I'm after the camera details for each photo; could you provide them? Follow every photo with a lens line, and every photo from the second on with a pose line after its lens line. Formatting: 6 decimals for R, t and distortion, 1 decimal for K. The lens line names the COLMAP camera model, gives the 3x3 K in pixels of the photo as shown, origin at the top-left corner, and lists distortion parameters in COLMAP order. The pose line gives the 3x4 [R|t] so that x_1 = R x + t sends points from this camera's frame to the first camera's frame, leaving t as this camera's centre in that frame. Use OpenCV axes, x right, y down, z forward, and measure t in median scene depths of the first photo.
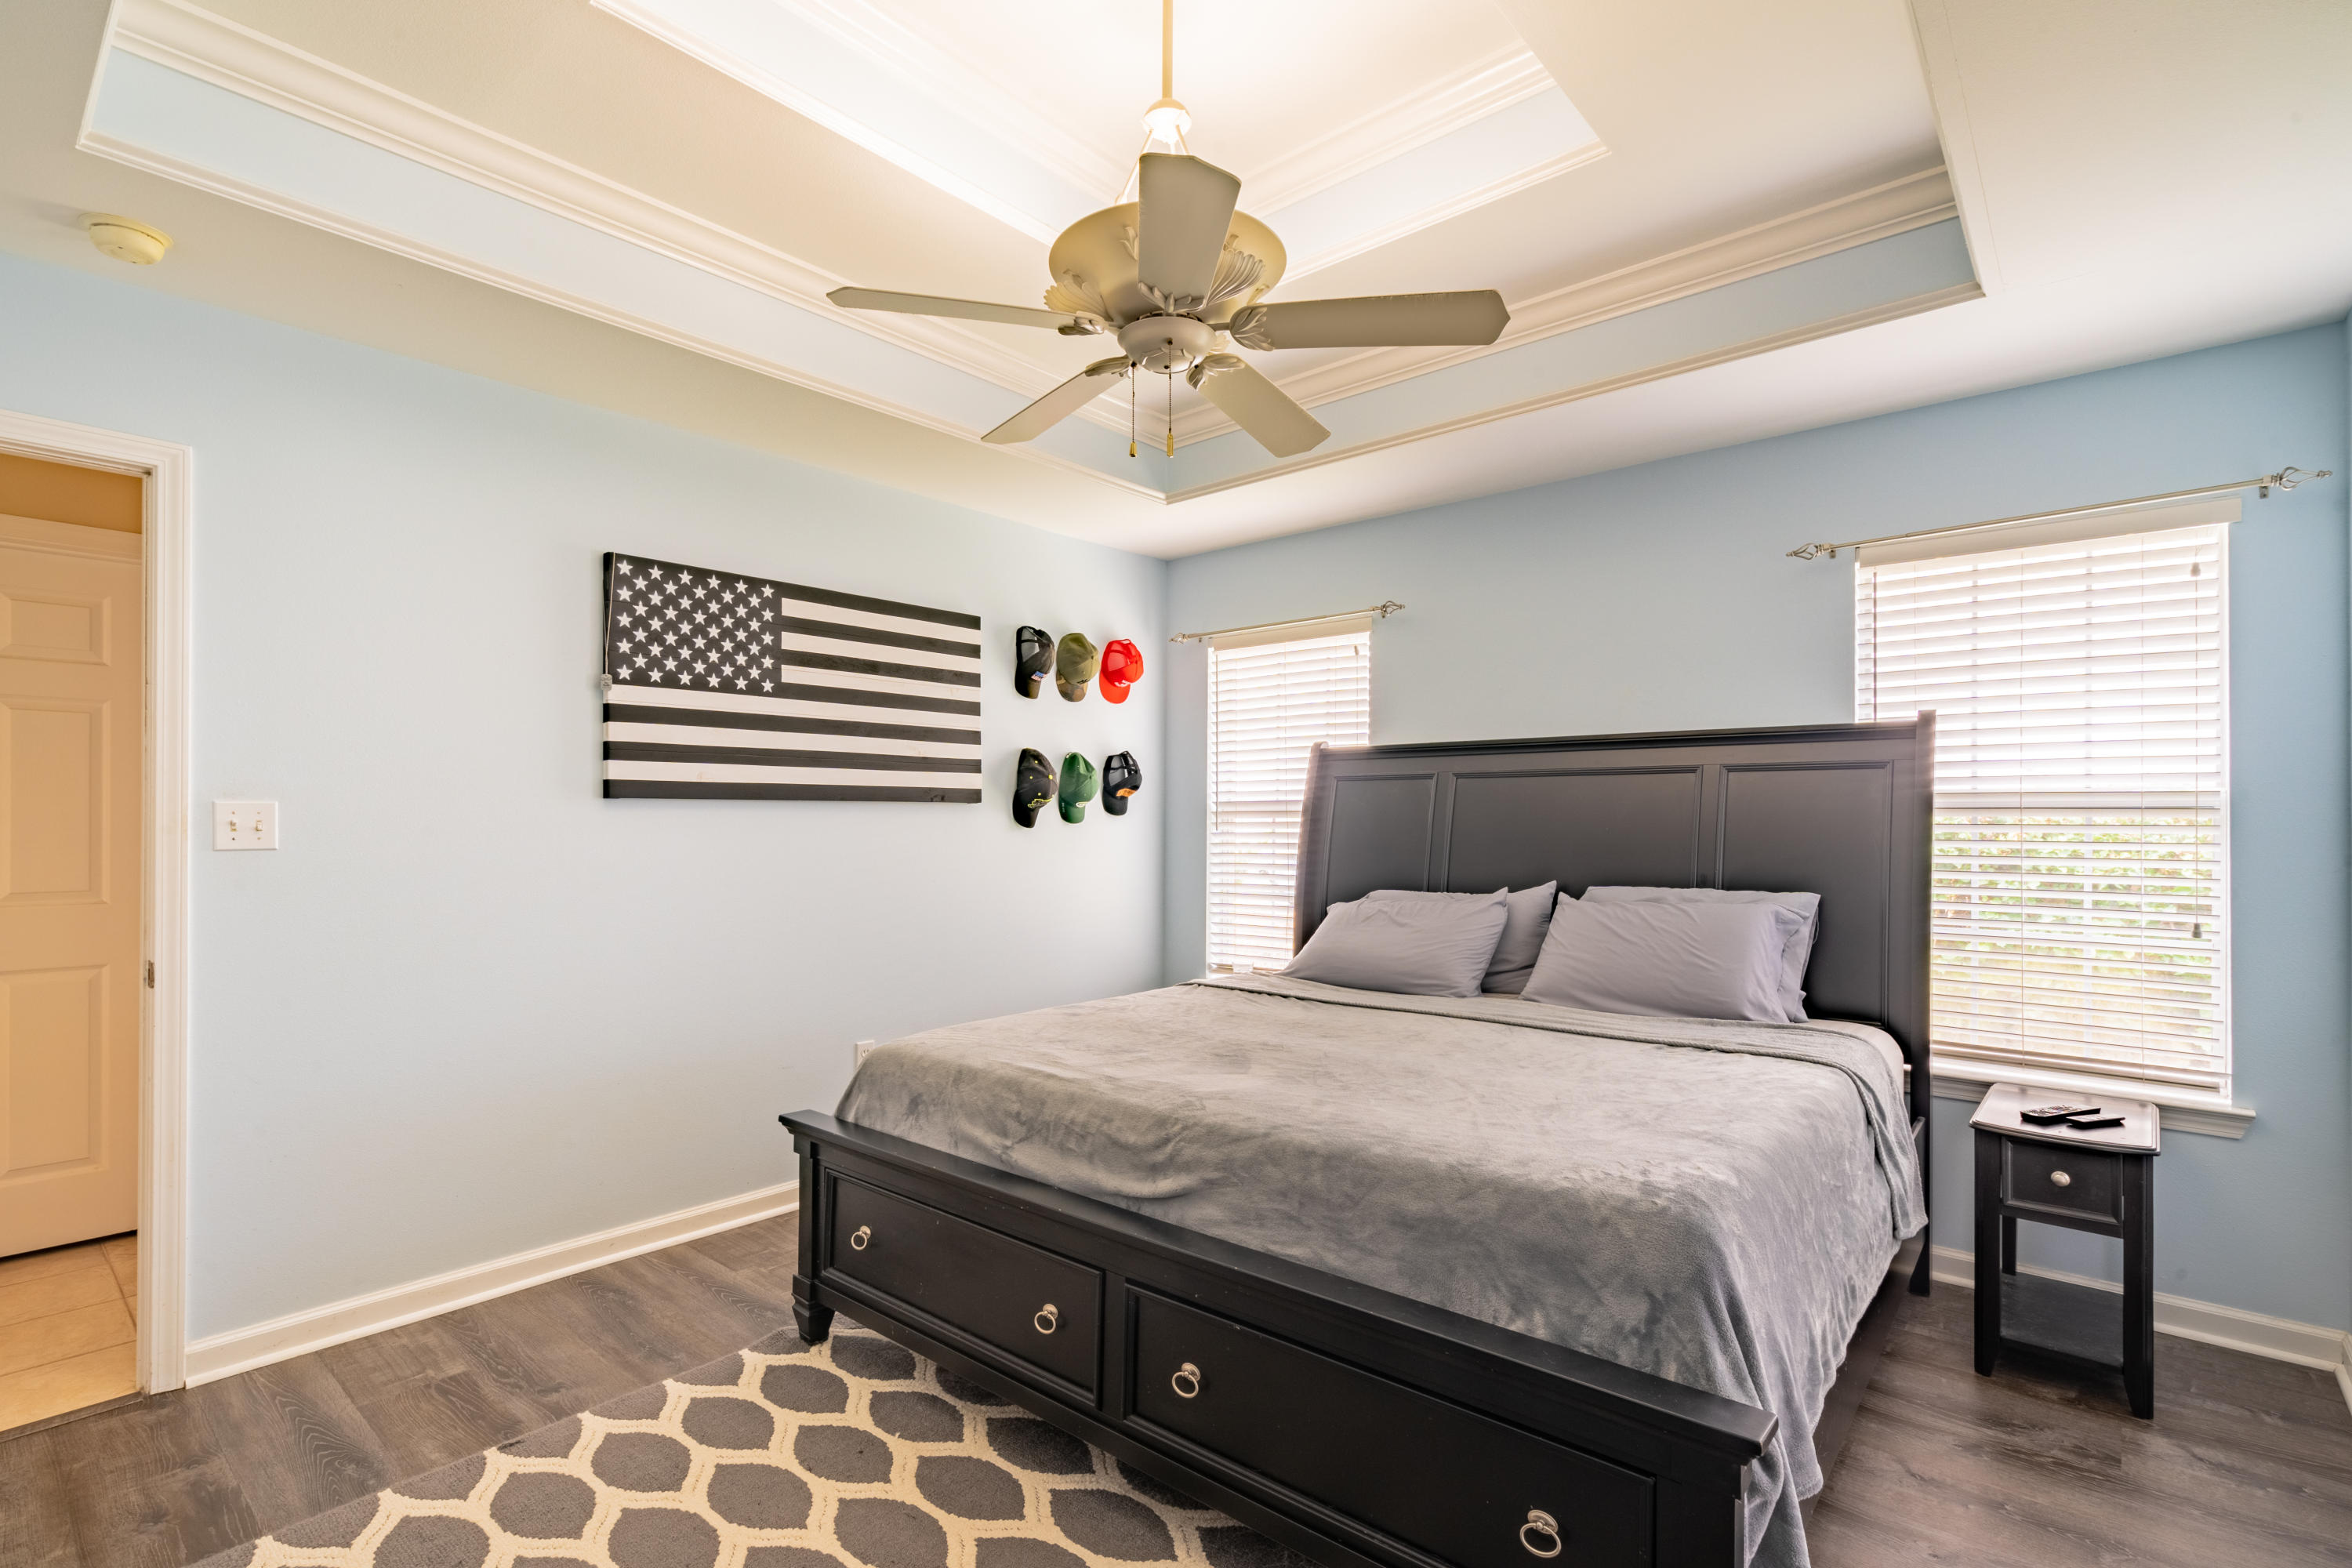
lens RADIAL K [[1109.9, 0, 1168.8], [0, 1109.9, 820.2], [0, 0, 1]] dist [0.034125, 0.000103]
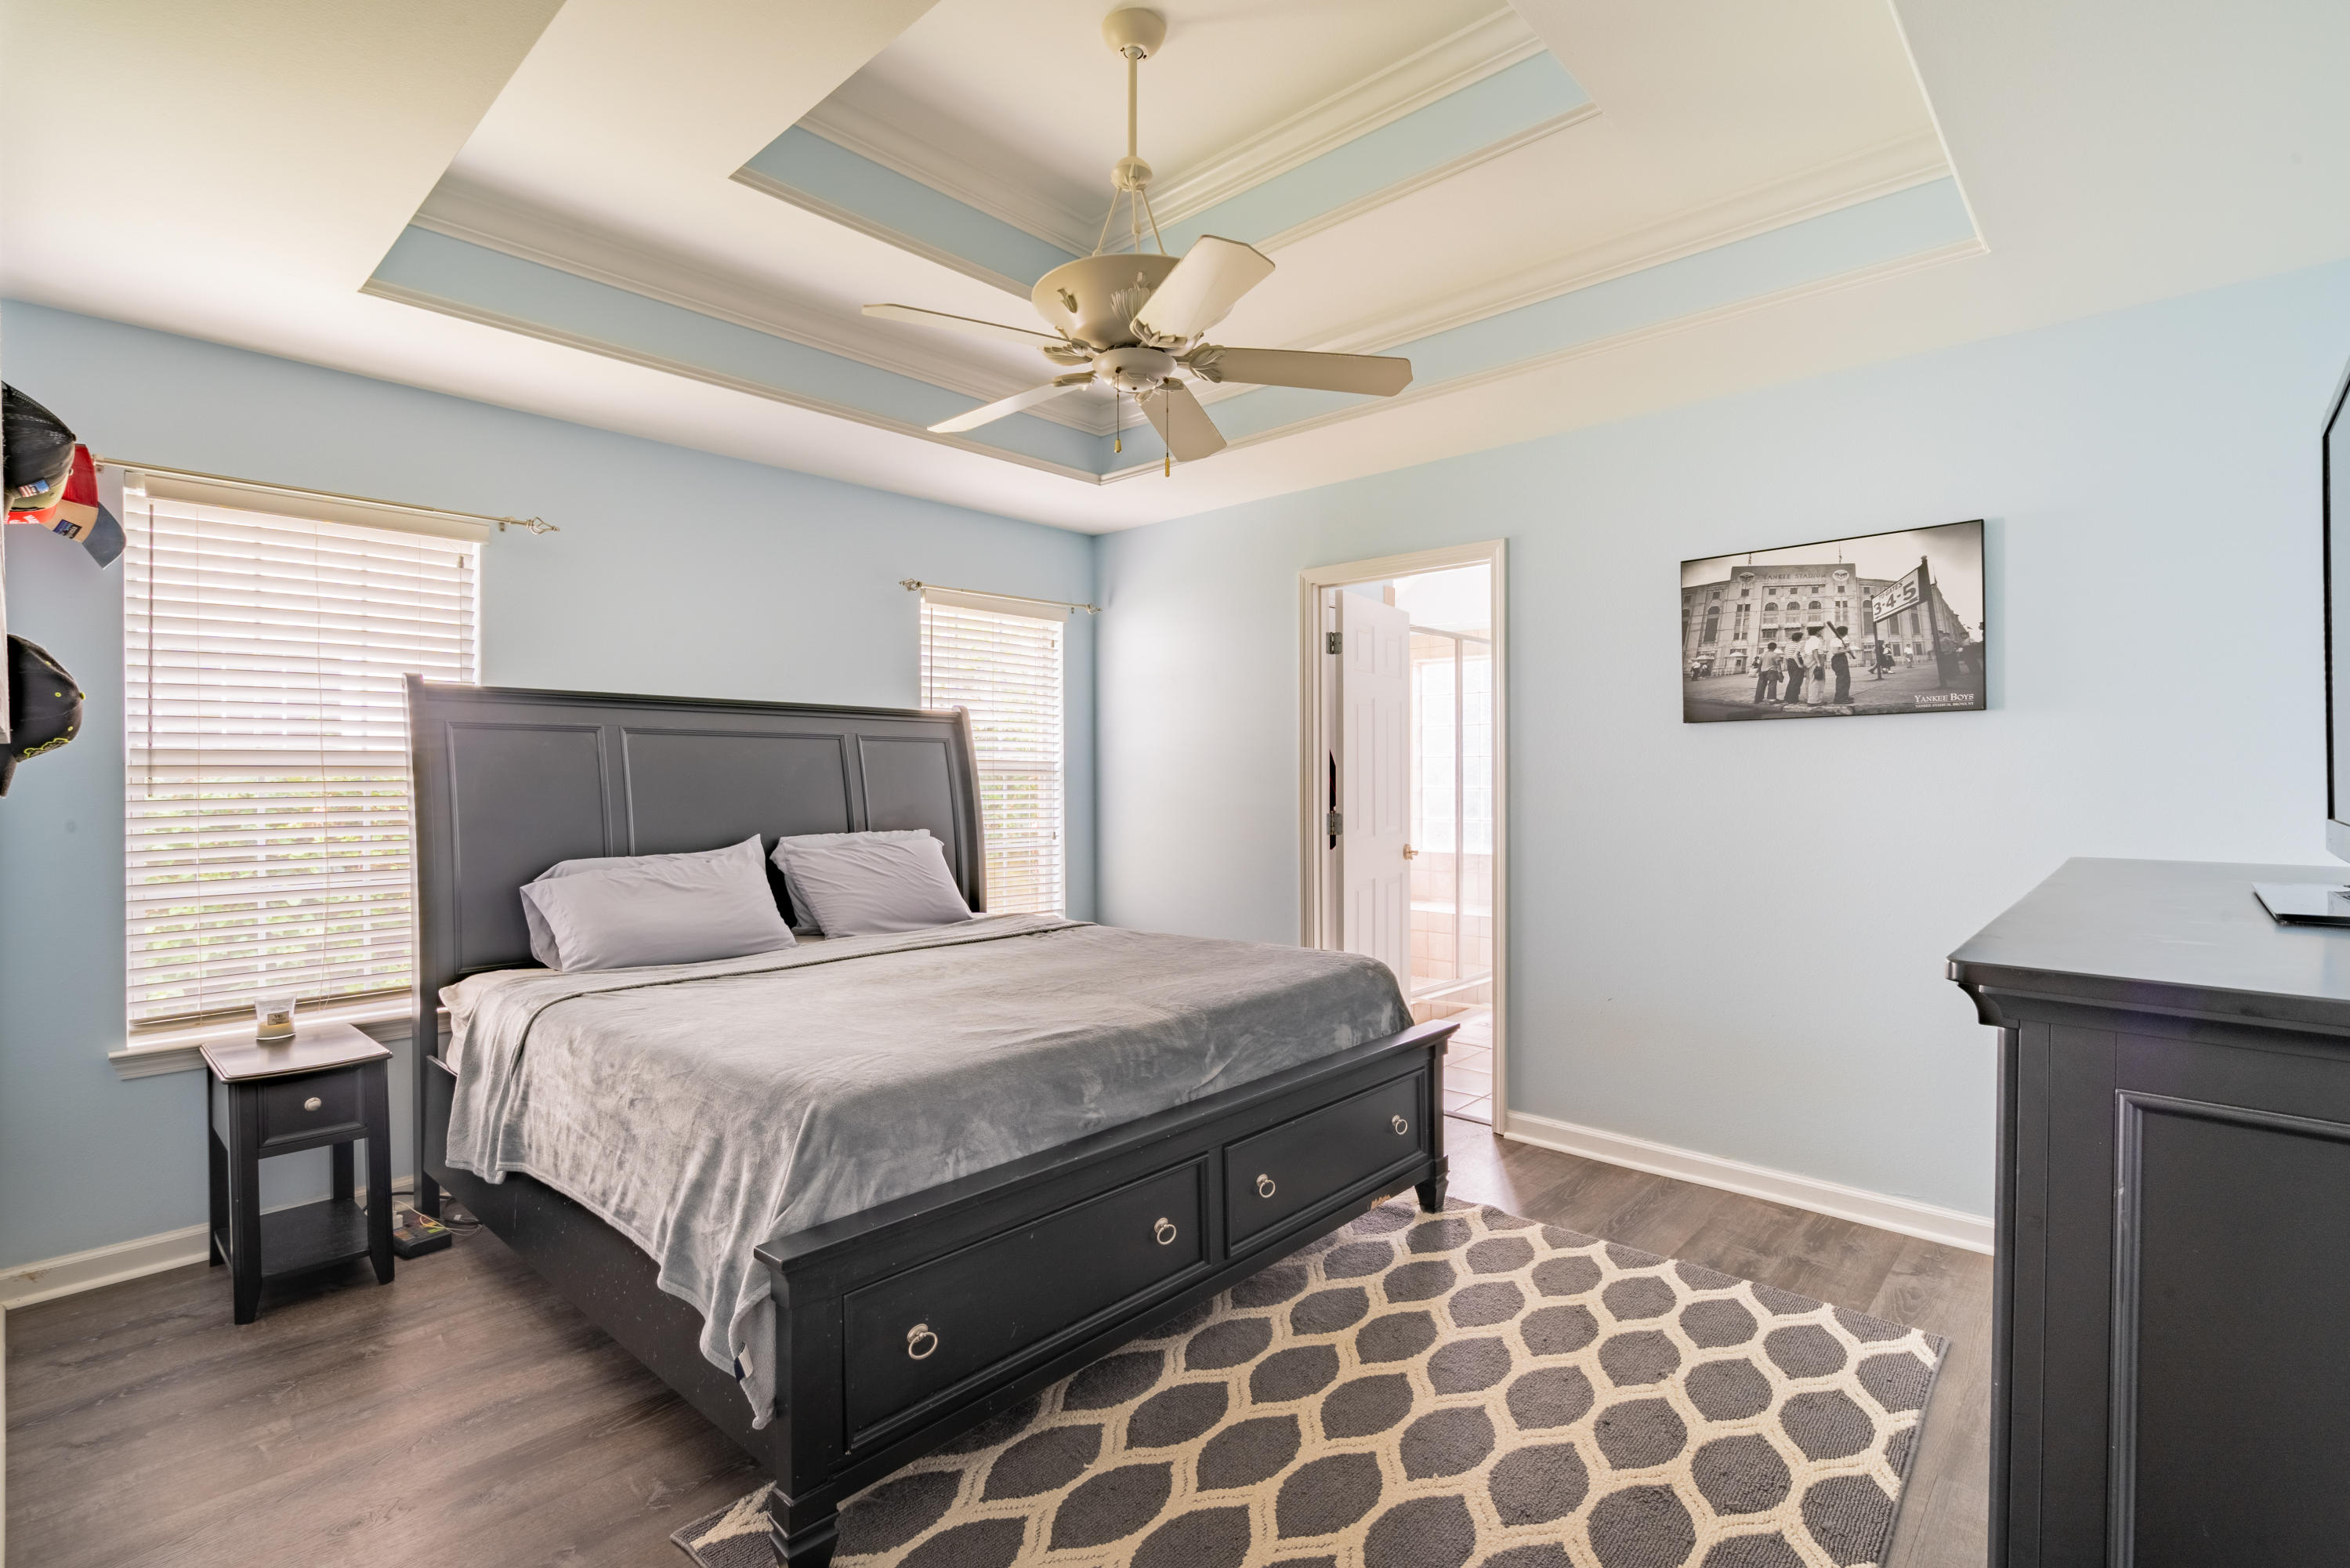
lens RADIAL K [[1061.5, 0, 1175.0], [0, 1061.5, 784.0], [0, 0, 1]] dist [0.001013, 0.000510]
pose [[0.026120, -0.011897, 0.999588, -0.773006], [-0.003911, 0.999920, 0.012003, -0.009395], [-0.999651, -0.004223, 0.026072, 0.644839]]
